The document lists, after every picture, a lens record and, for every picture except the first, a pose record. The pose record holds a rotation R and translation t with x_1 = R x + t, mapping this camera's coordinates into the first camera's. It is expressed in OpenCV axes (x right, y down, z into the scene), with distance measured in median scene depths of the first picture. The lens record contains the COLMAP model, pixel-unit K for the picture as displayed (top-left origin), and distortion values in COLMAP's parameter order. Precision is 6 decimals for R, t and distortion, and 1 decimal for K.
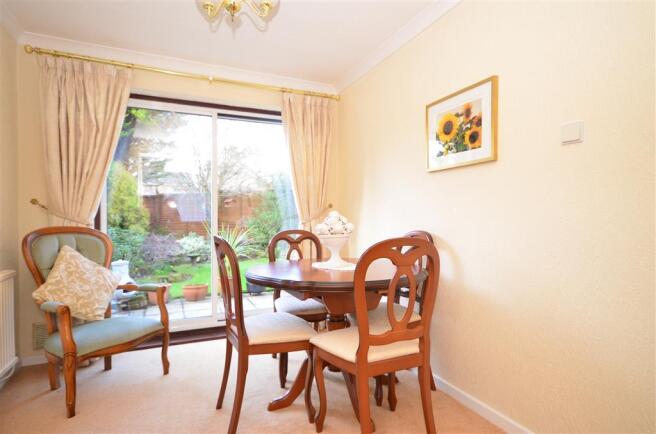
lens RADIAL K [[346.2, 0, 328.0], [0, 346.2, 217.0], [0, 0, 1]] dist [-0.000792, -0.000278]
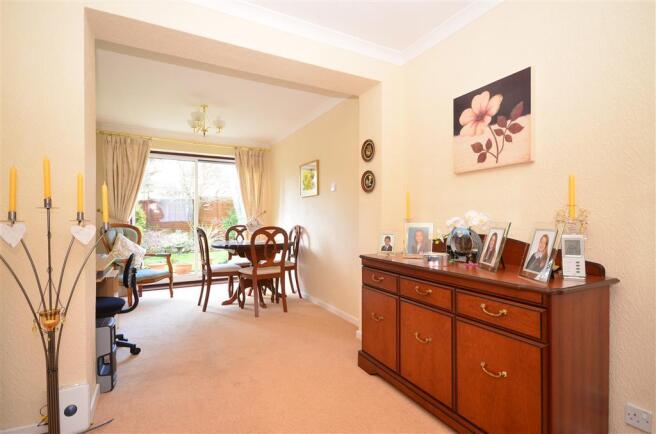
lens RADIAL K [[316.3, 0, 328.0], [0, 316.3, 217.0], [0, 0, 1]] dist [-0.000203, 0.000066]
pose [[0.996903, -0.001760, 0.078624, 0.269435], [0.001696, 0.999998, 0.000878, -0.008314], [-0.078625, -0.000742, 0.996904, -0.833115]]
